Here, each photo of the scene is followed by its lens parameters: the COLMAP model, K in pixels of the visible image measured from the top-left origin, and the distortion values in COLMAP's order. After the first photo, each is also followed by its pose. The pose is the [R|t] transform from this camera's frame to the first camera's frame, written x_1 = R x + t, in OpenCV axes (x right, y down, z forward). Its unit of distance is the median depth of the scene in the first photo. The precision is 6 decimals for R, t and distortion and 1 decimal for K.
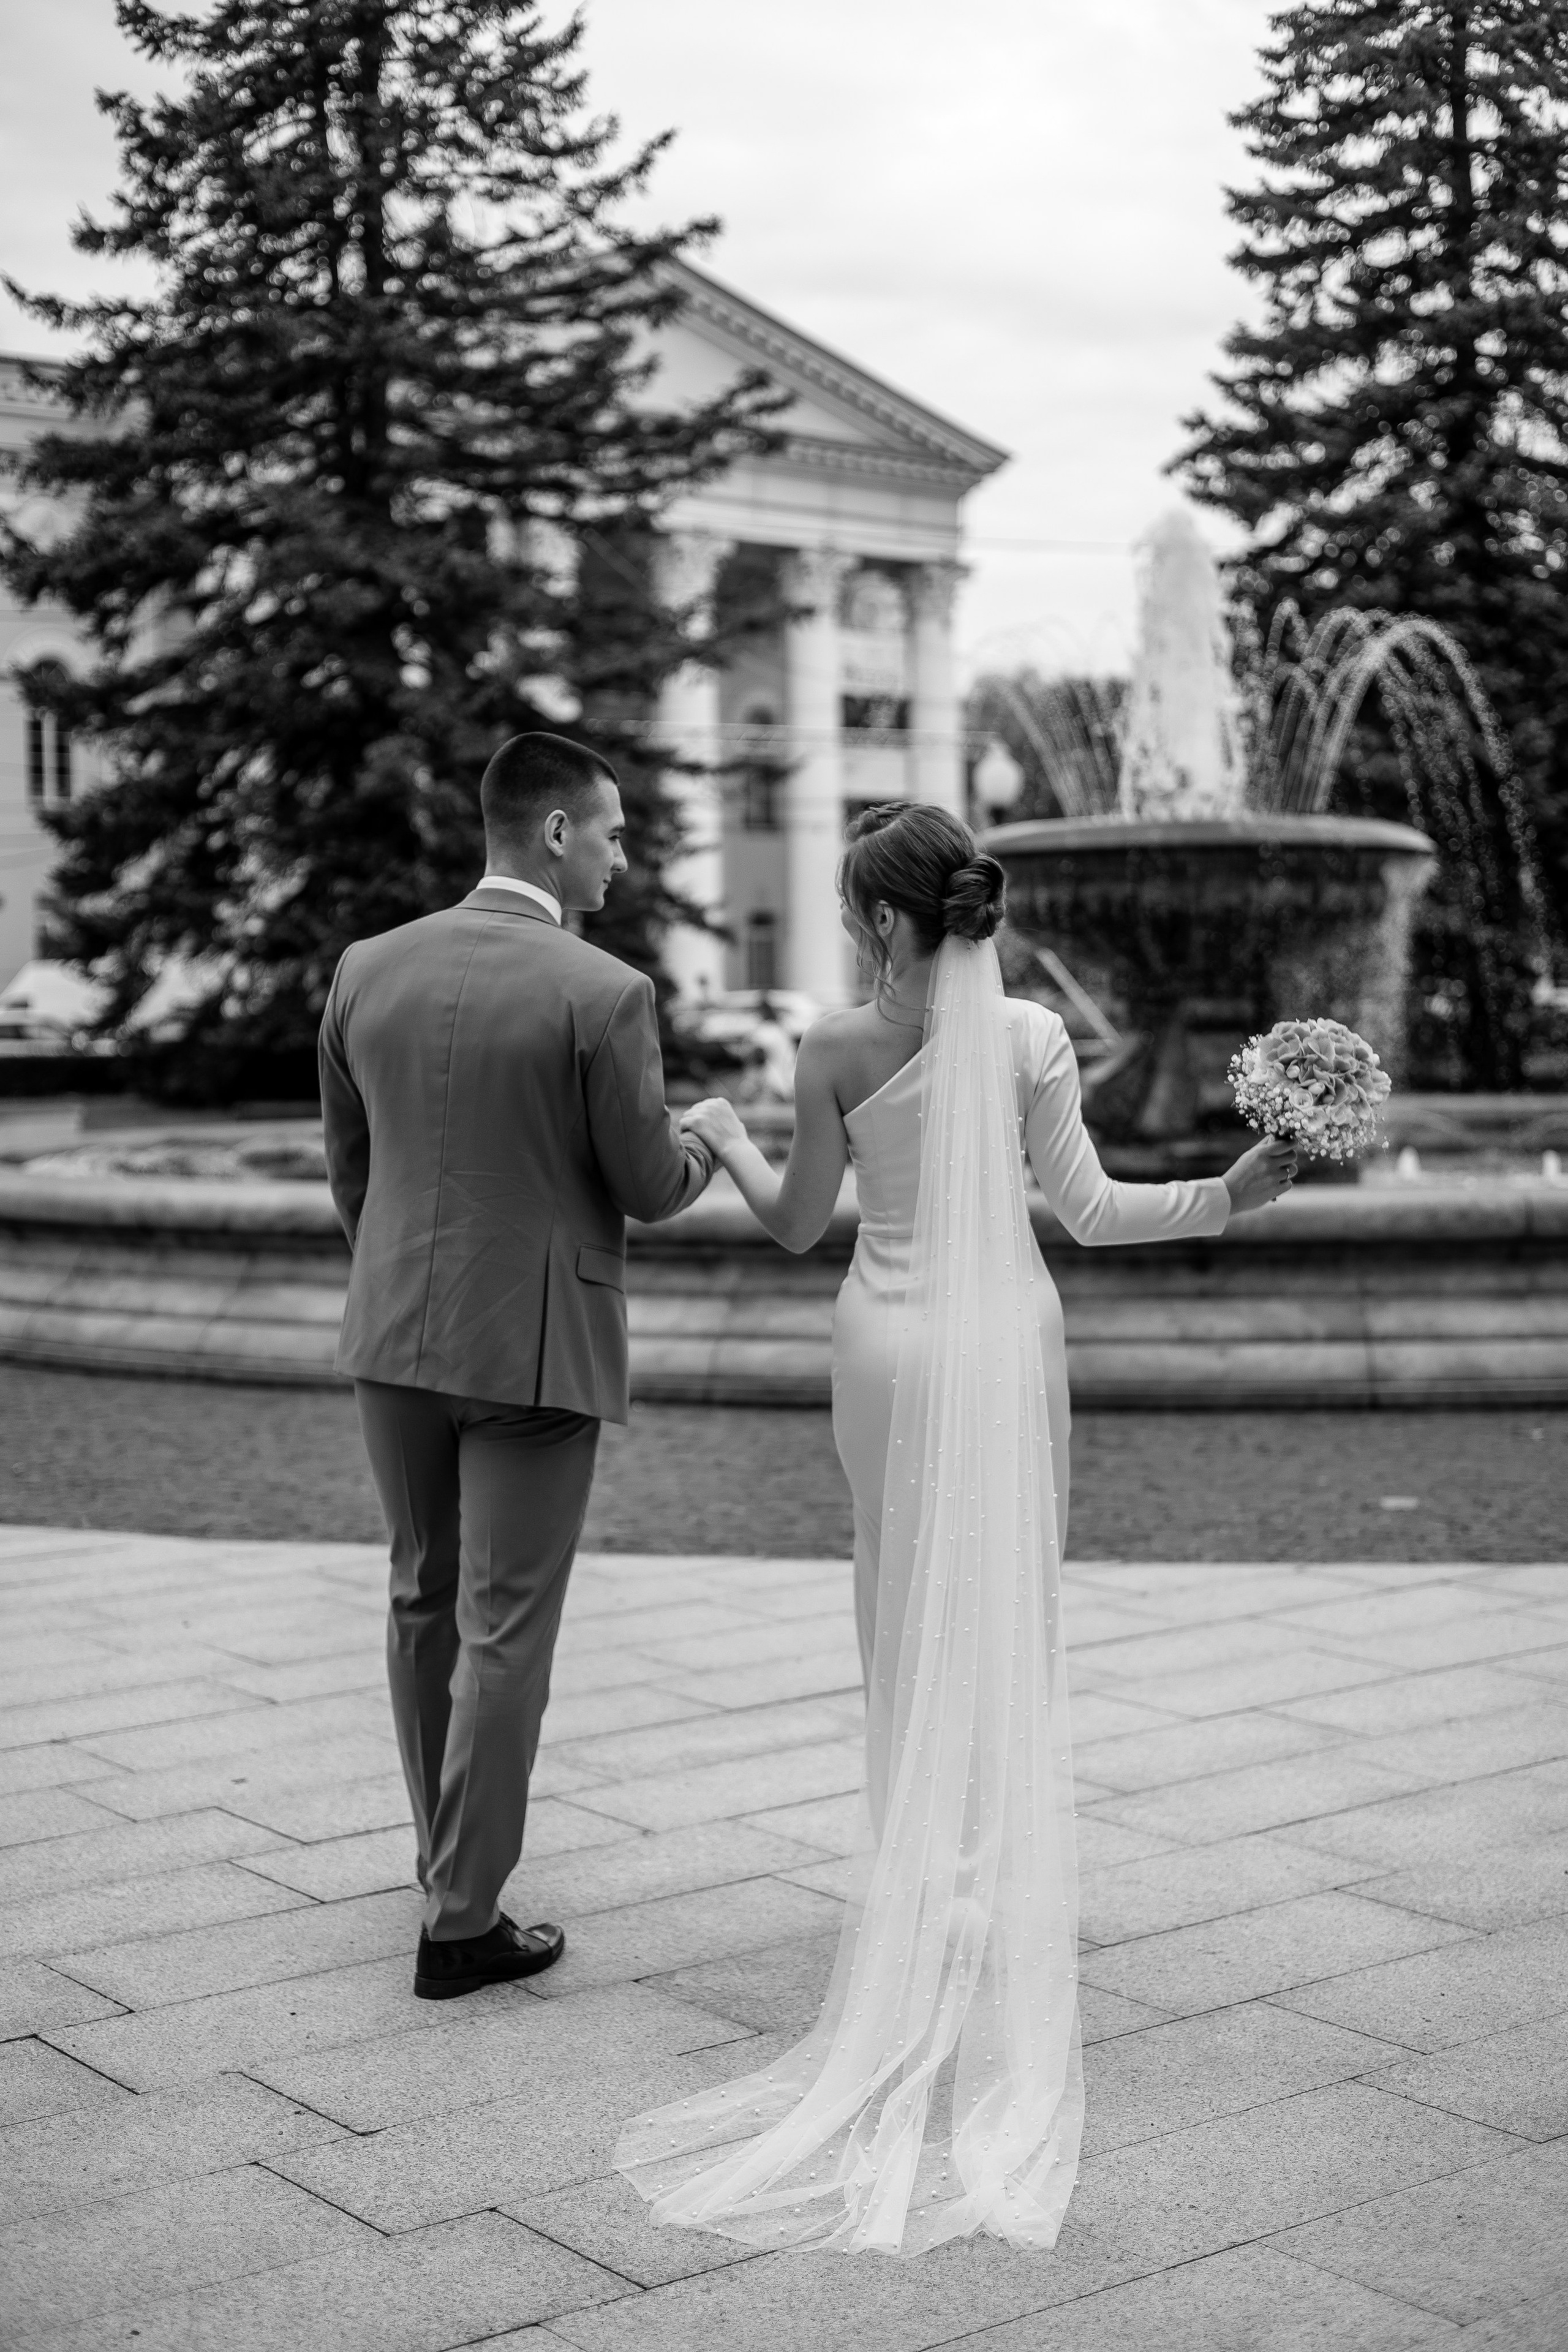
lens RADIAL K [[3489.4, 0, 784.0], [0, 3489.4, 1176.0], [0, 0, 1]] dist [-0.012177, -0.000171]
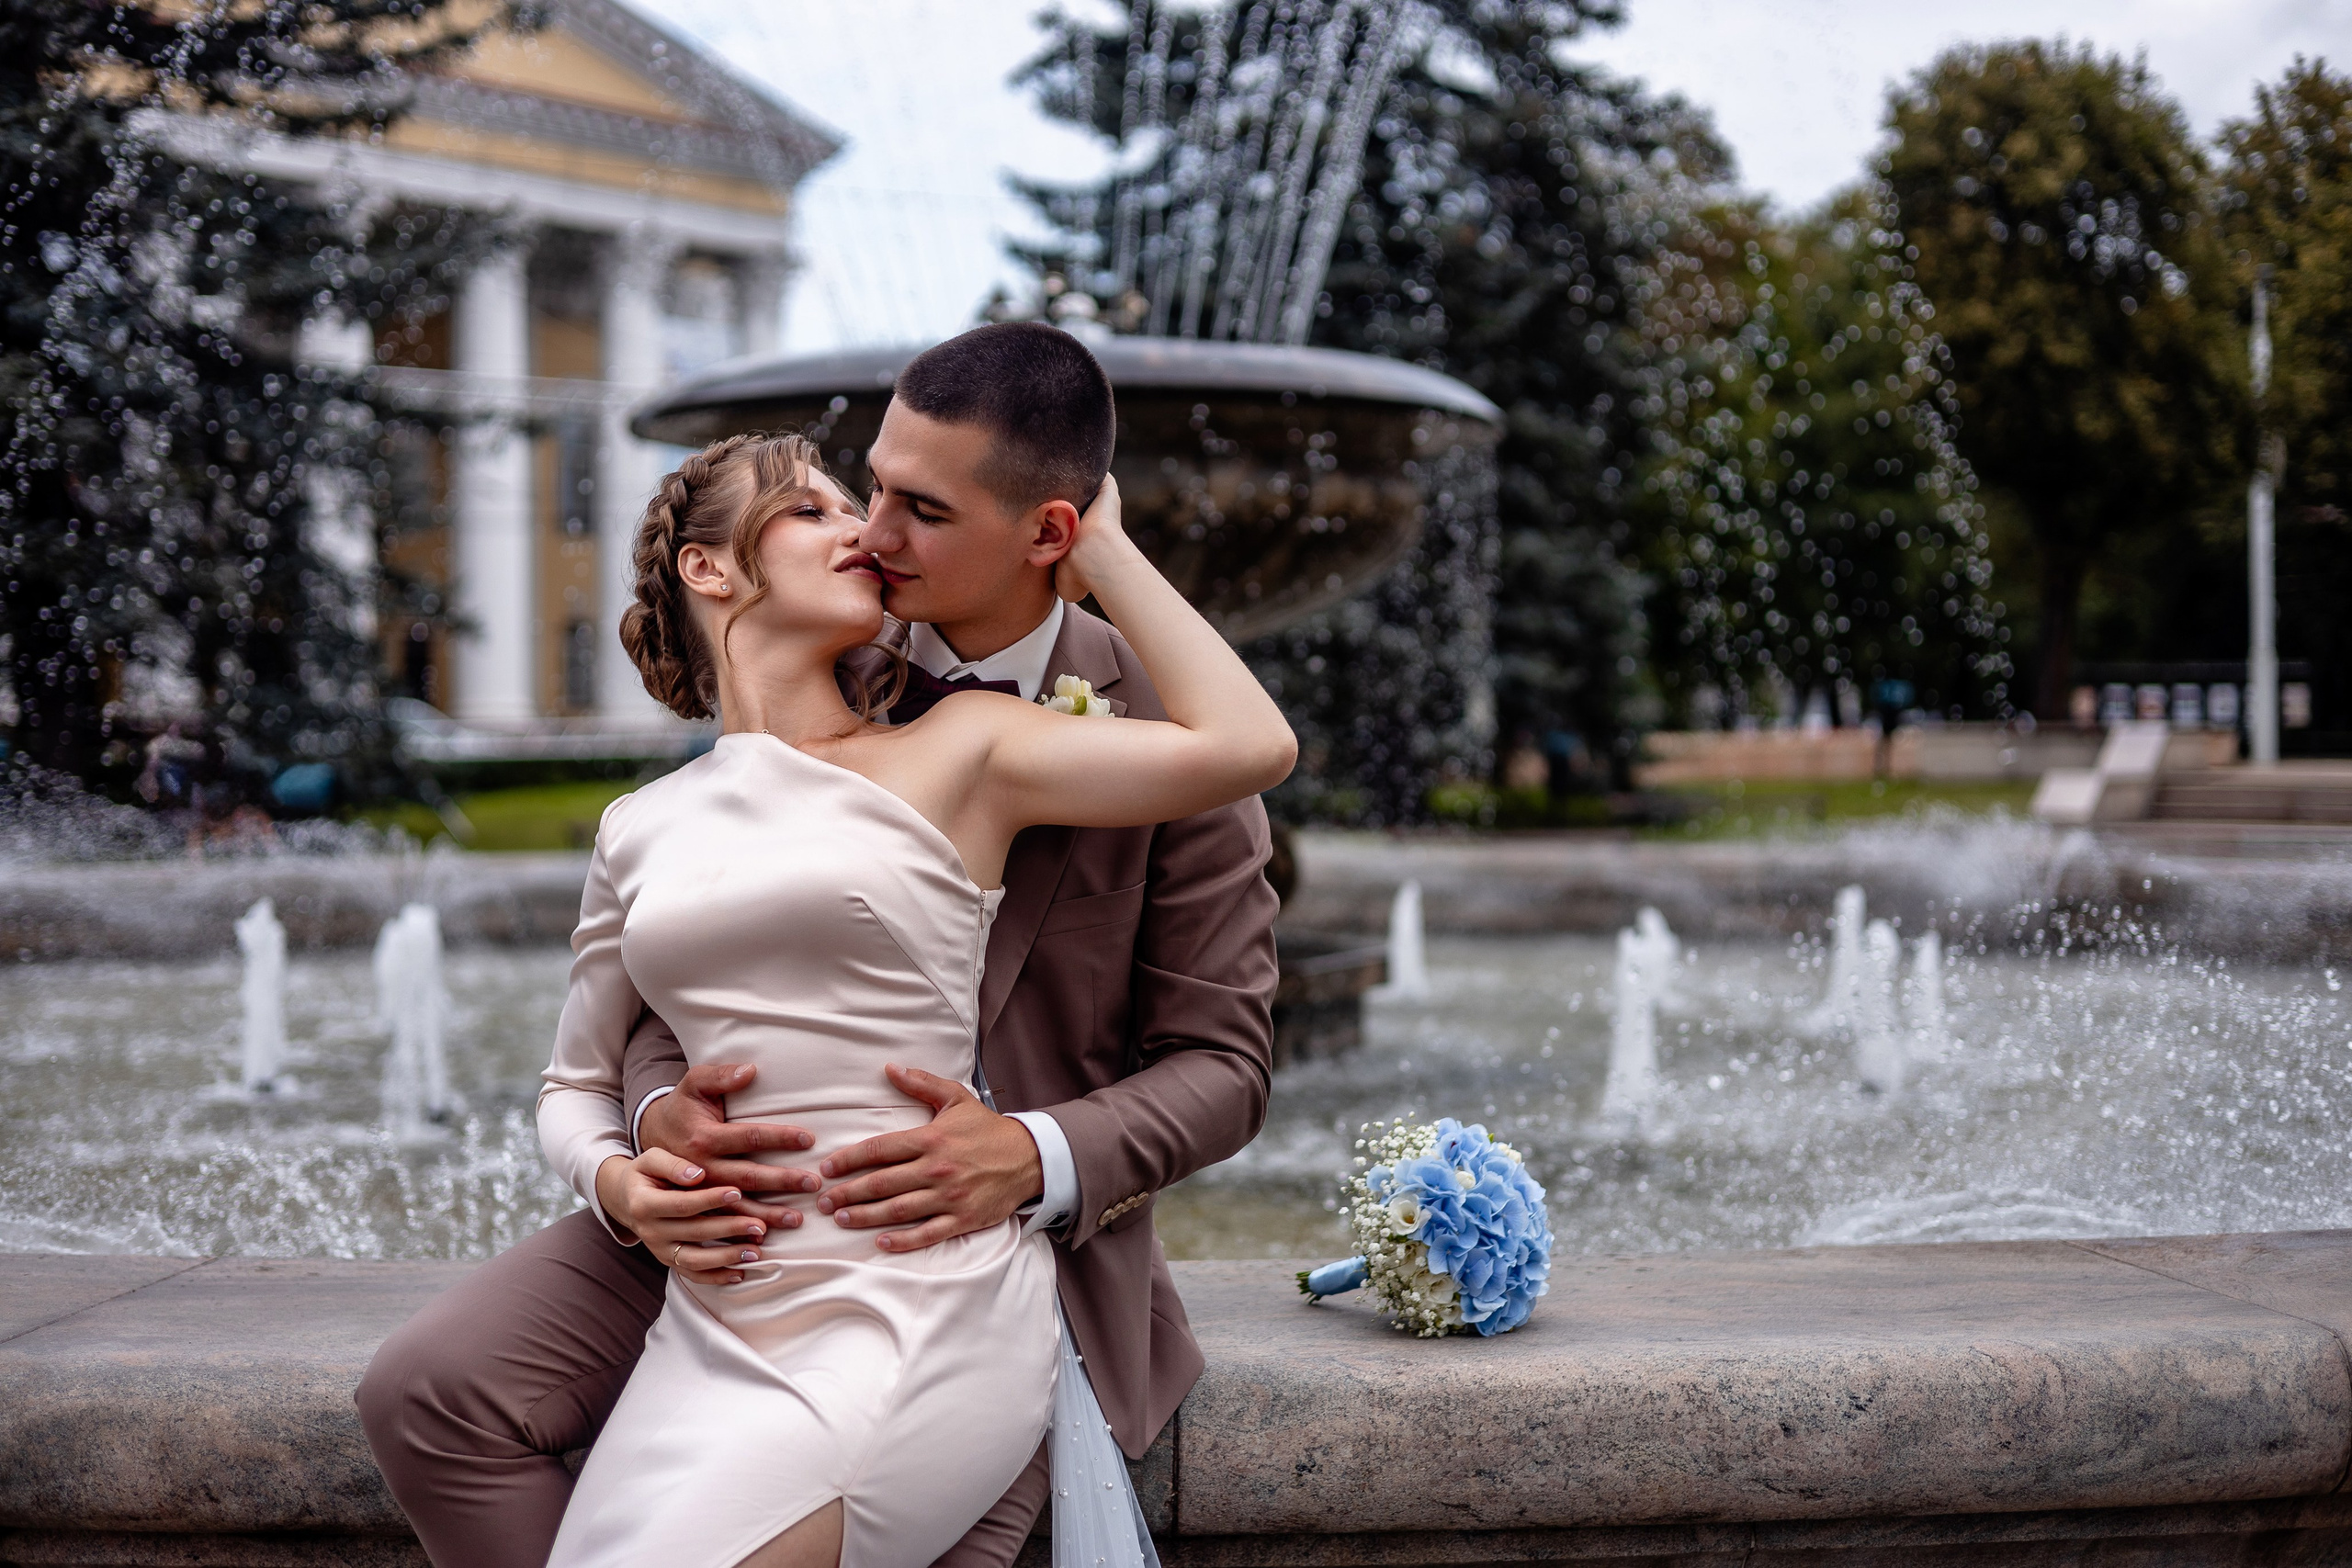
lens RADIAL K [[3489.1, 0, 1176.0], [0, 3489.1, 784.0], [0, 0, 1]] dist [-0.012177, -0.000171]
pose [[0.987473, 0.011501, 0.157370, 0.019038], [-0.006323, 0.999423, -0.033365, -0.006554], [-0.157663, 0.031952, 0.986976, 0.177020]]
